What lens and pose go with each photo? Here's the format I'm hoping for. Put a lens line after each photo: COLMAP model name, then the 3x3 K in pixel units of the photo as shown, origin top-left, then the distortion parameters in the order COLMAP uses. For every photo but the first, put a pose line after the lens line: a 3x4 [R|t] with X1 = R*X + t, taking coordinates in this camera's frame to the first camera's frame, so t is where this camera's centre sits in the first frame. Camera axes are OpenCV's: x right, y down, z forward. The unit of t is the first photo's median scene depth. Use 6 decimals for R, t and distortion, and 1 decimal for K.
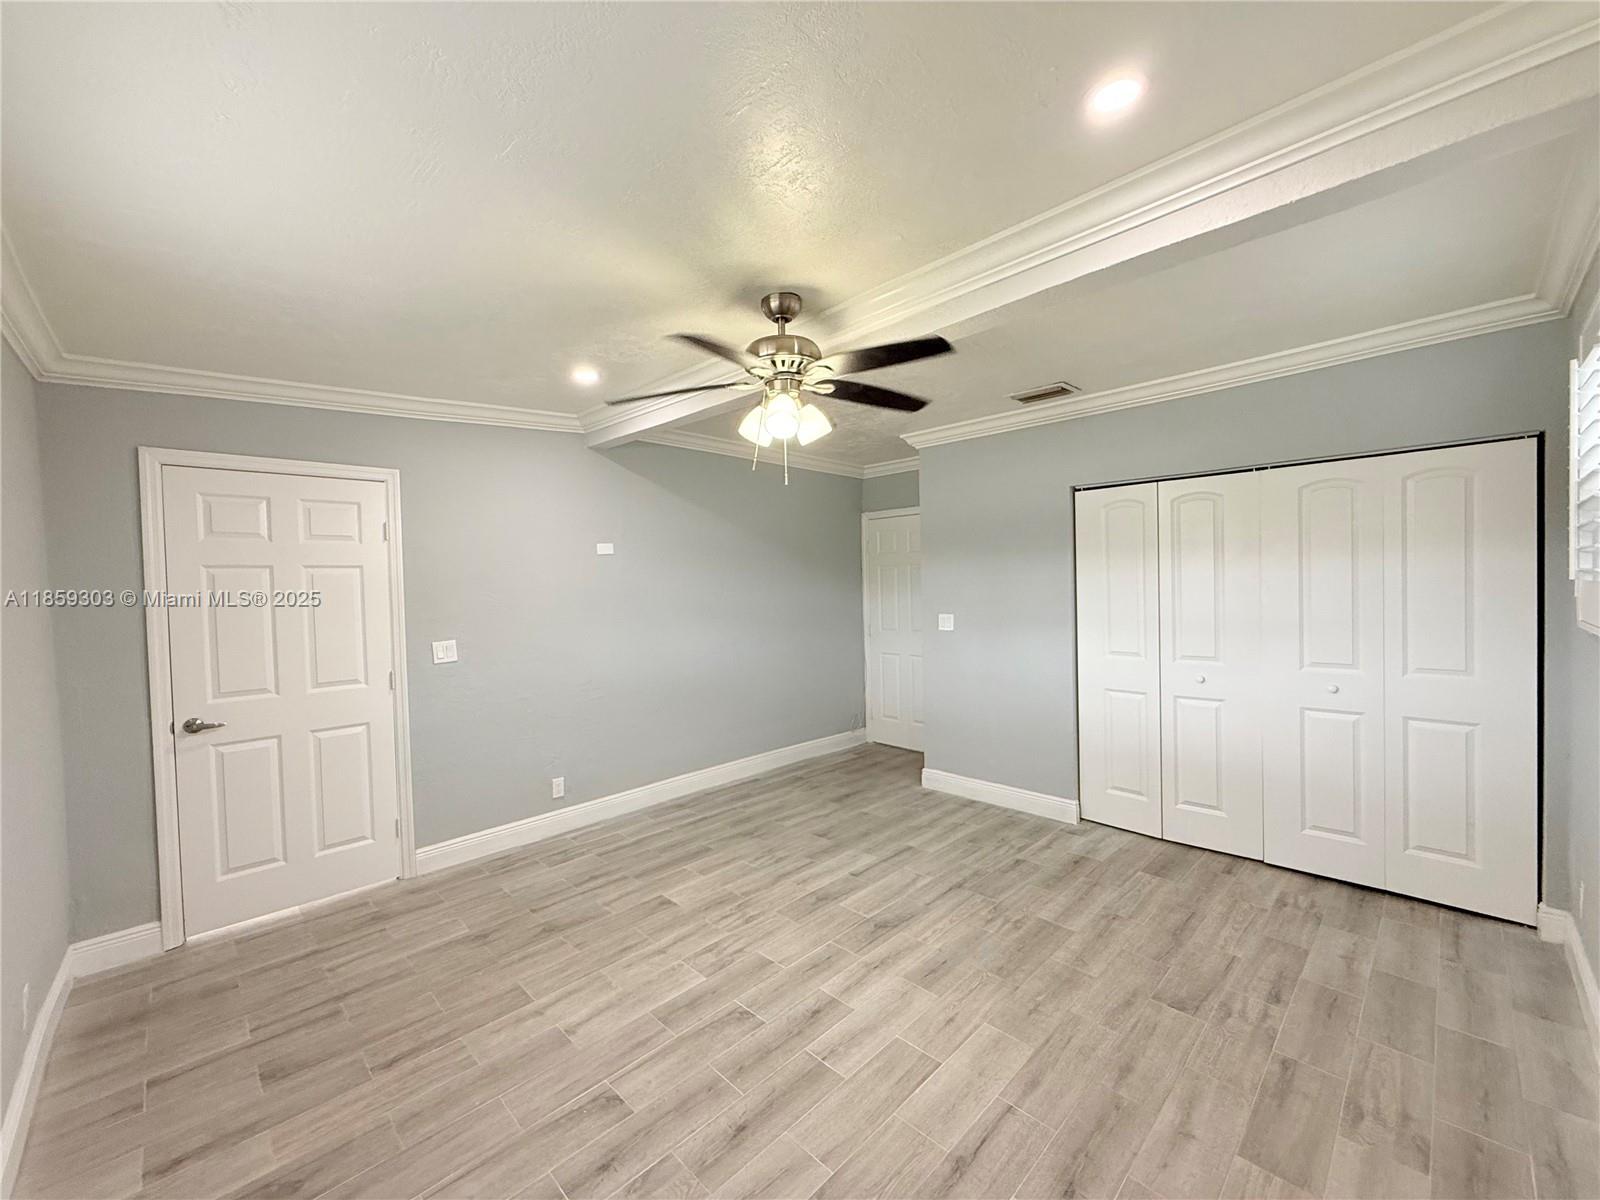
lens RADIAL K [[645.0, 0, 797.0], [0, 645.0, 601.6], [0, 0, 1]] dist [0.001486, 0.000234]
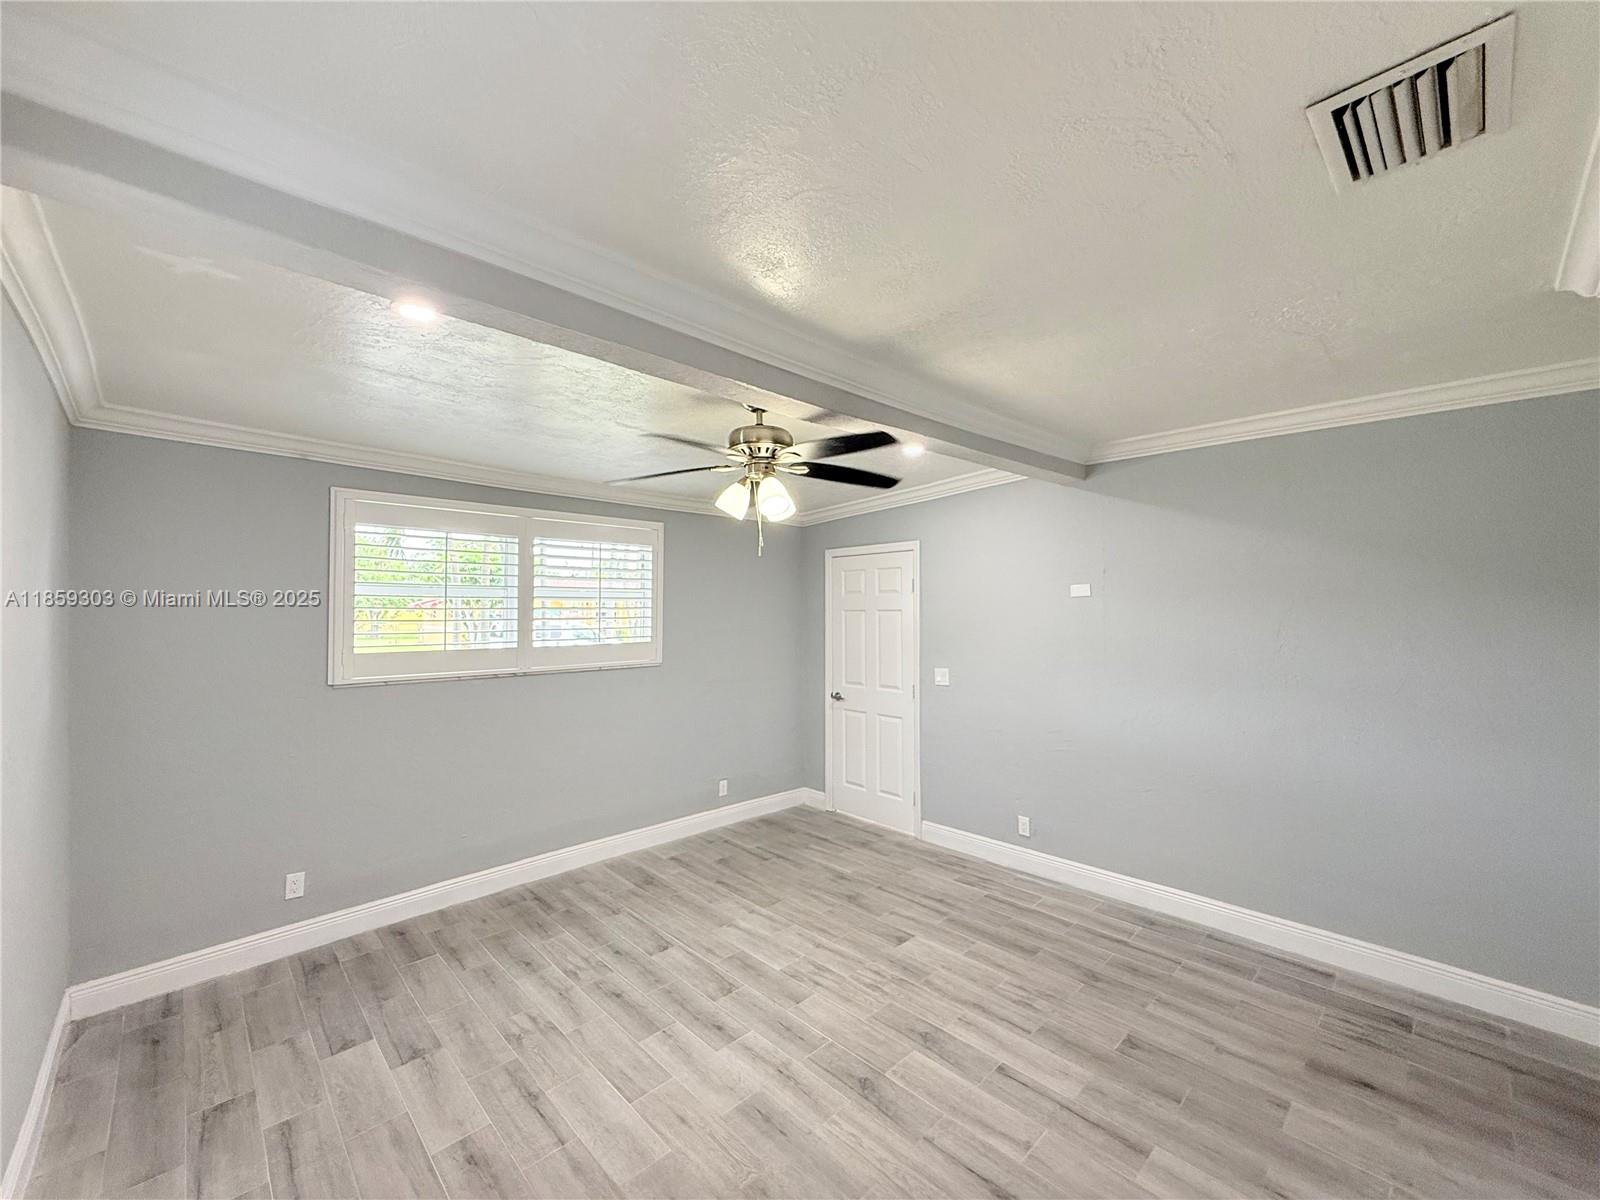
lens RADIAL K [[645.0, 0, 797.0], [0, 645.0, 601.6], [0, 0, 1]] dist [0.001486, 0.000234]
pose [[-0.016737, 0.012051, -0.999787, 0.809063], [-0.023291, 0.999651, 0.012439, -0.088294], [0.999589, 0.023494, -0.016451, 0.802747]]
